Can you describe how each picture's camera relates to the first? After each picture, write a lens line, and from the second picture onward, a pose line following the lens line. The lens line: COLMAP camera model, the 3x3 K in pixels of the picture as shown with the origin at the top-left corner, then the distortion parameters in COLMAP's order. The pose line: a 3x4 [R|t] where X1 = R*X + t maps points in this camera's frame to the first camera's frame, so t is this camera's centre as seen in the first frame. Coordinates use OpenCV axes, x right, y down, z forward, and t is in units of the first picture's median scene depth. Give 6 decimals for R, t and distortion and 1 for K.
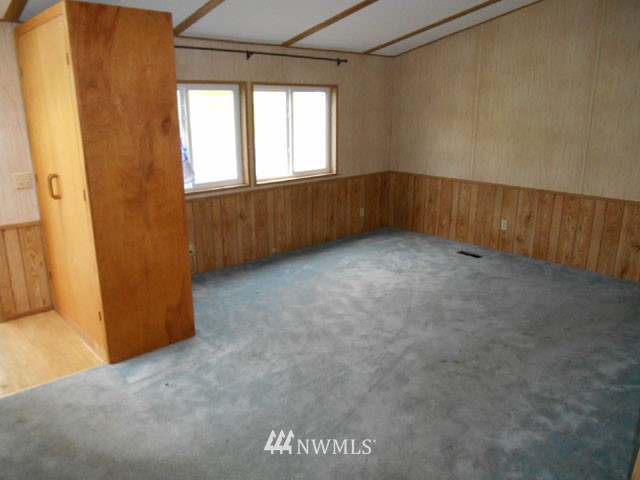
lens RADIAL K [[487.9, 0, 320.0], [0, 487.9, 240.0], [0, 0, 1]] dist [-0.028452, 0.000532]
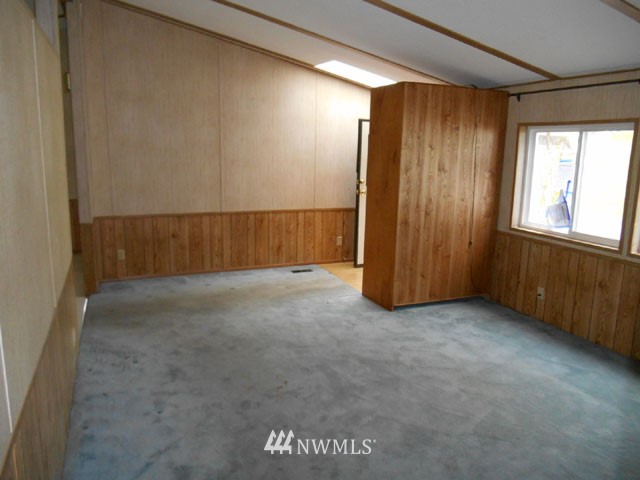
lens RADIAL K [[487.9, 0, 320.0], [0, 487.9, 240.0], [0, 0, 1]] dist [-0.028452, 0.000532]
pose [[-0.349277, 0.179821, -0.919603, 0.765617], [-0.255509, 0.925944, 0.278106, -0.236035], [0.901510, 0.332103, -0.277465, 0.838142]]
